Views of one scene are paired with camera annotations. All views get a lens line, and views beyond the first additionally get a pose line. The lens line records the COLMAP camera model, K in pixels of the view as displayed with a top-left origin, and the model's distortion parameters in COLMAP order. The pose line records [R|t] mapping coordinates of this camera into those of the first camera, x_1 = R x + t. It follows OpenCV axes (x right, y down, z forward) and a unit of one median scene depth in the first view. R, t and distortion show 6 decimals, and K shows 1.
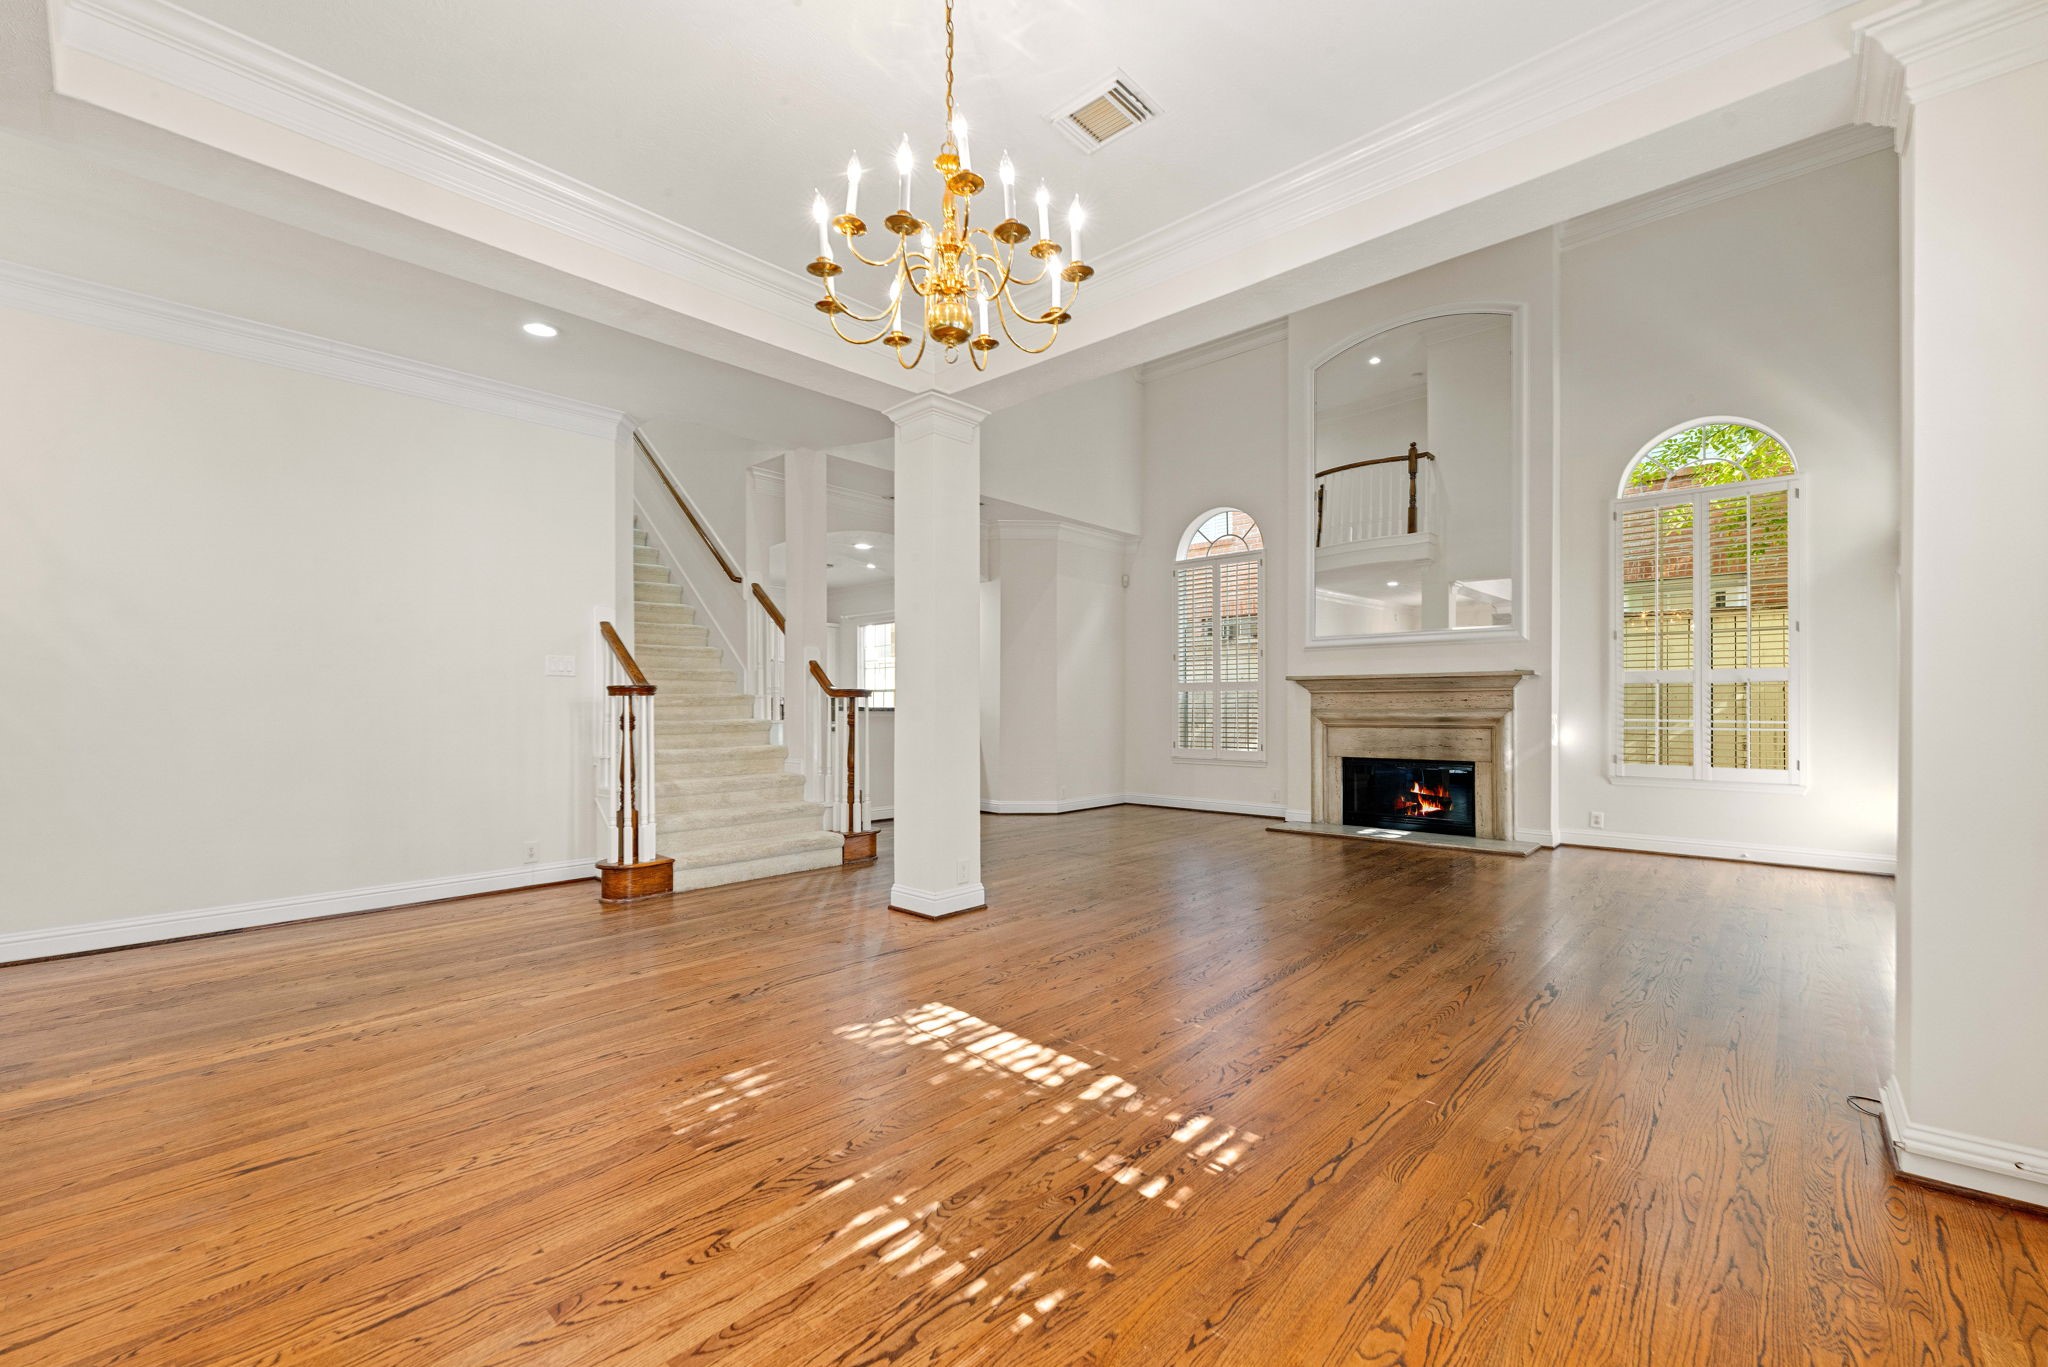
lens RADIAL K [[831.8, 0, 1023.1], [0, 831.8, 702.6], [0, 0, 1]] dist [-0.001479, -0.000258]
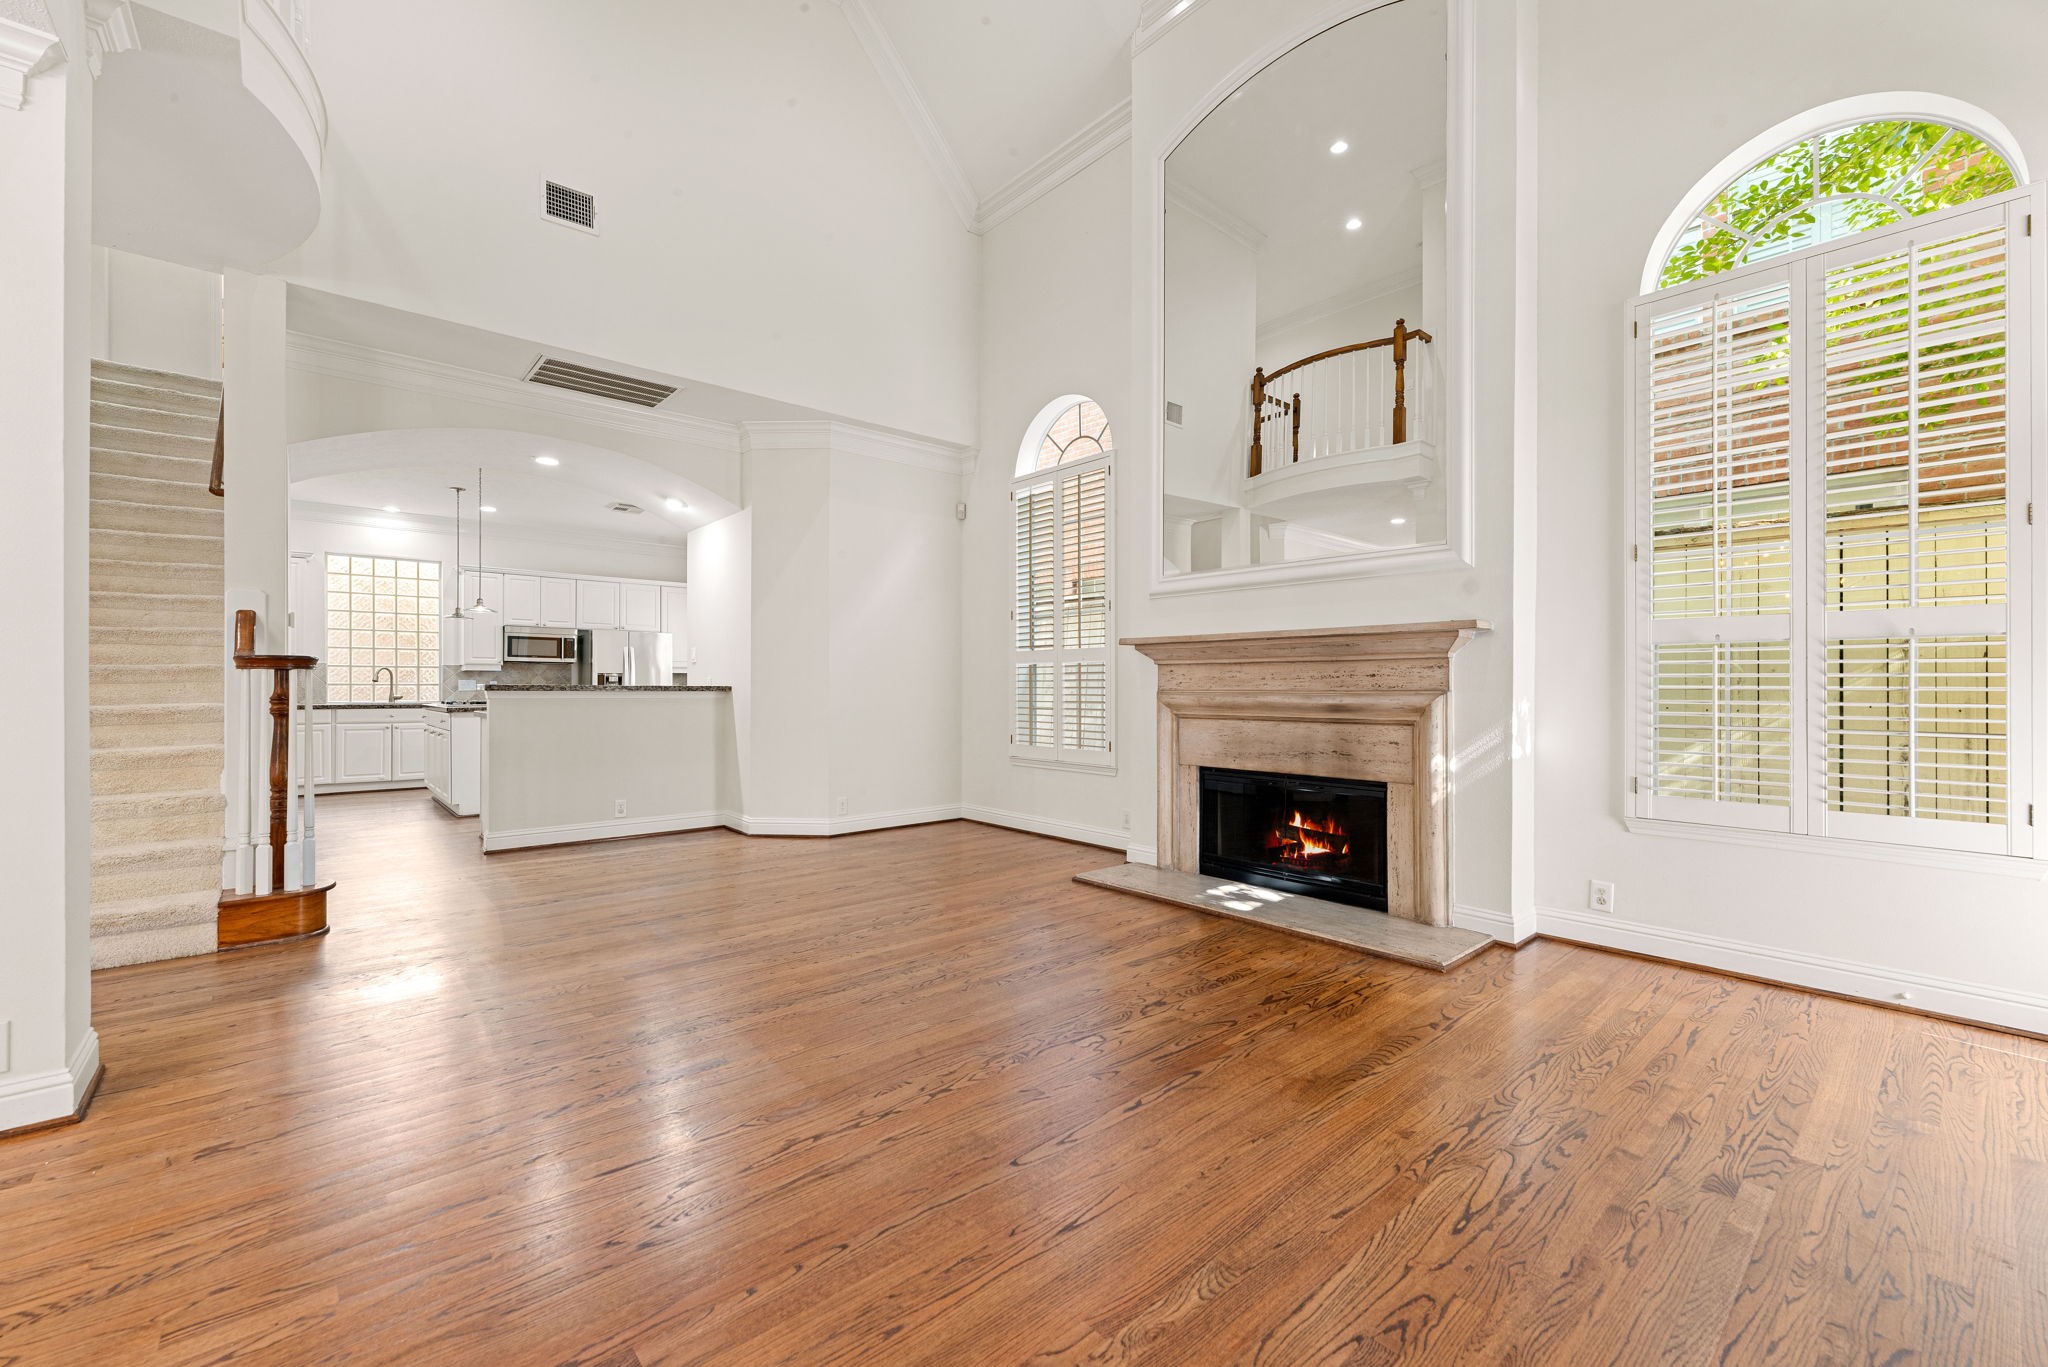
lens RADIAL K [[831.8, 0, 1025.4], [0, 831.8, 676.9], [0, 0, 1]] dist [-0.001479, -0.000258]
pose [[0.994471, 0.000624, -0.105012, 0.347475], [-0.000988, 0.999994, -0.003417, 0.000583], [0.105010, 0.003502, 0.994465, 0.392785]]
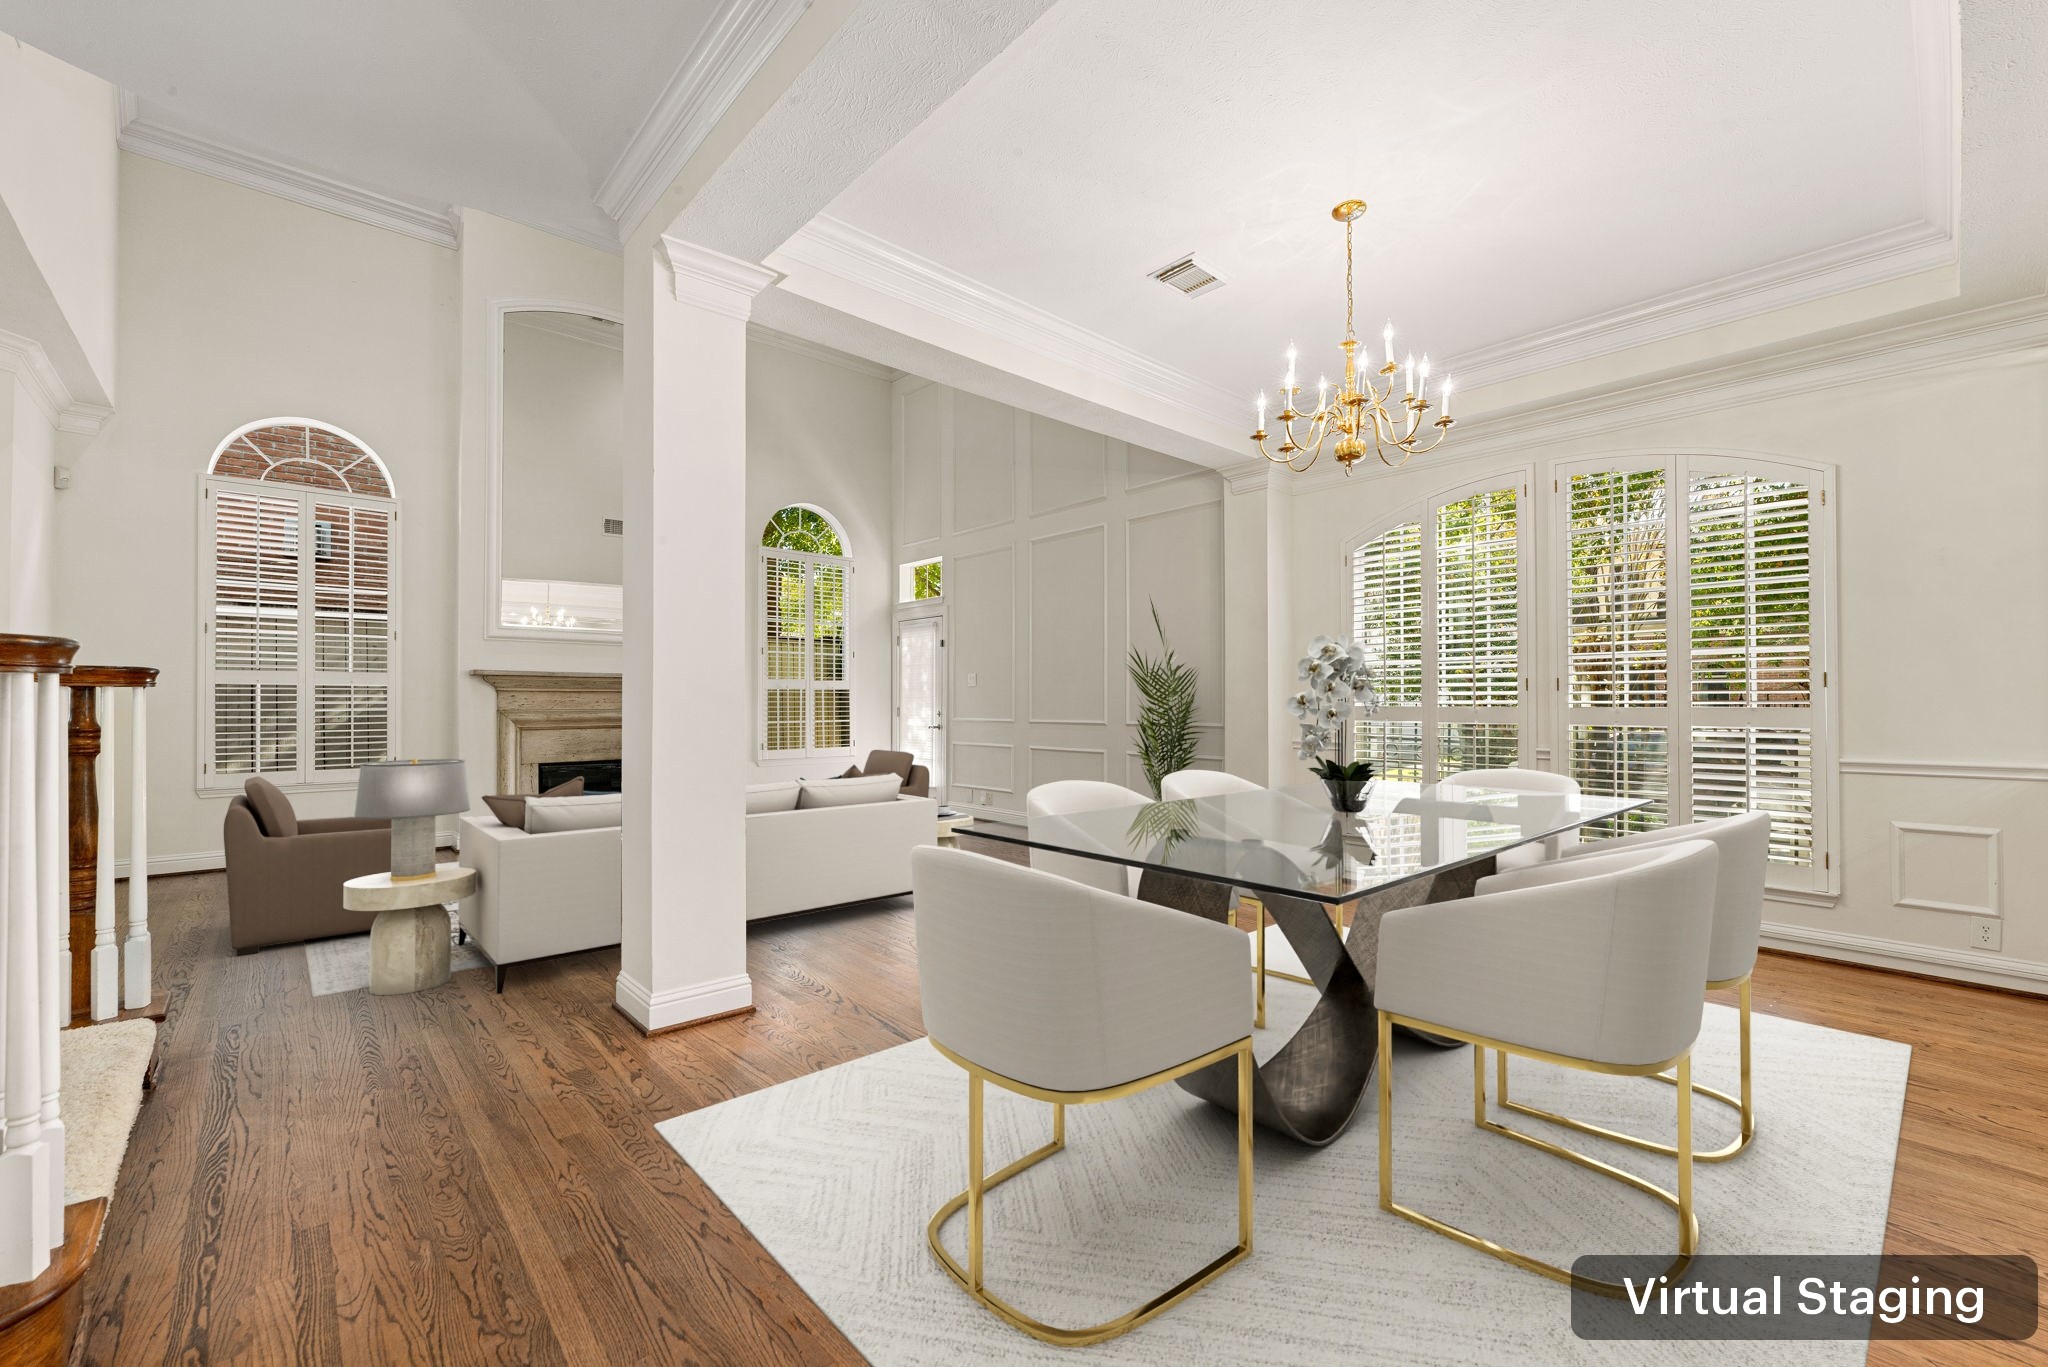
lens RADIAL K [[831.8, 0, 1019.2], [0, 831.8, 698.2], [0, 0, 1]] dist [-0.001479, -0.000258]
pose [[0.083383, 0.008618, 0.996480, -0.497897], [-0.003710, 0.999958, -0.008338, 0.001229], [-0.996511, -0.003002, 0.083411, 0.450099]]
